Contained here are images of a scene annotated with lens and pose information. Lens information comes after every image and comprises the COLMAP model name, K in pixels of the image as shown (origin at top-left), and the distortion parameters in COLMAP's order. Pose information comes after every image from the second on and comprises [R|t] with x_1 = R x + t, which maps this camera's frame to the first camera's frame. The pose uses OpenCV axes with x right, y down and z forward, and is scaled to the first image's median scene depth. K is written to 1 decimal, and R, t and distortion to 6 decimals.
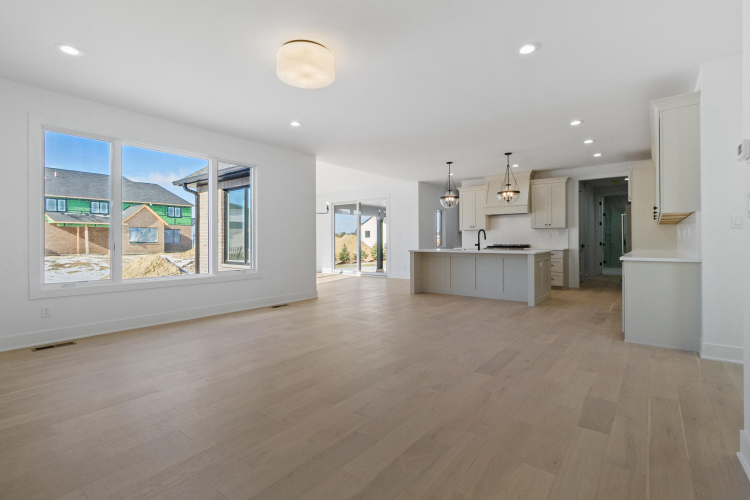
lens RADIAL K [[359.7, 0, 374.4], [0, 359.7, 242.1], [0, 0, 1]] dist [0.002460, 0.000759]
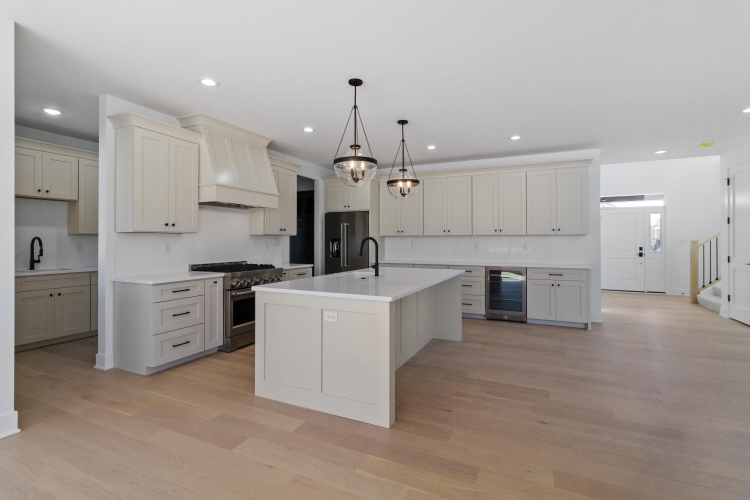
lens RADIAL K [[356.2, 0, 375.2], [0, 356.2, 240.4], [0, 0, 1]] dist [0.000685, 0.000487]
pose [[-0.215191, 0.005280, 0.976558, -0.195329], [0.002466, 0.999985, -0.004864, -0.024327], [-0.976569, 0.001361, -0.215201, 0.956465]]
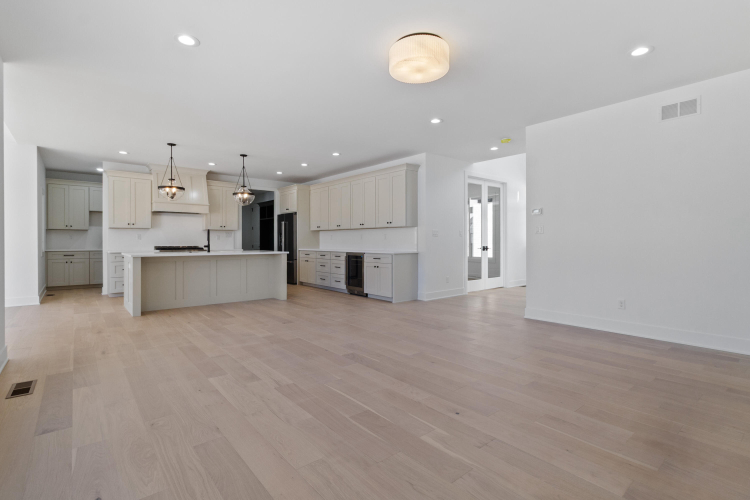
lens RADIAL K [[359.7, 0, 374.4], [0, 359.7, 242.1], [0, 0, 1]] dist [0.002460, 0.000759]
pose [[0.214077, 0.001808, 0.976815, -0.430927], [0.000749, 0.999998, -0.002015, -0.001059], [-0.976817, 0.001163, 0.214075, 0.343591]]
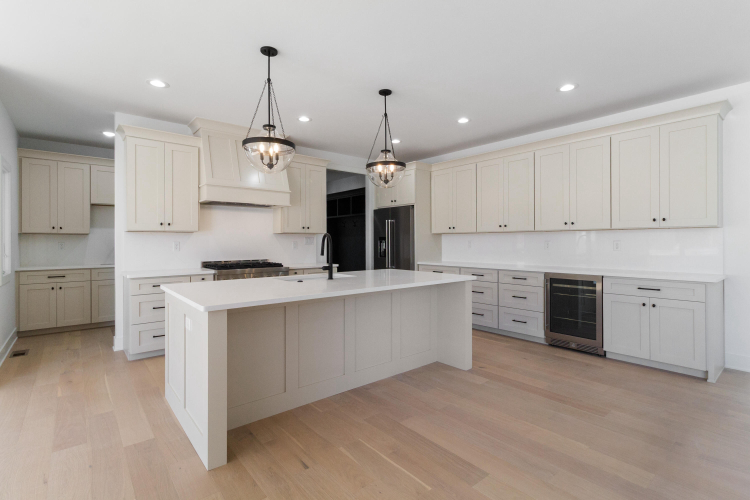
lens RADIAL K [[359.7, 0, 374.4], [0, 359.7, 242.1], [0, 0, 1]] dist [0.002460, 0.000759]
pose [[0.214793, 0.003550, 0.976653, -0.118453], [0.003993, 0.999982, -0.004513, -0.018922], [-0.976651, 0.004869, 0.214775, 0.727833]]
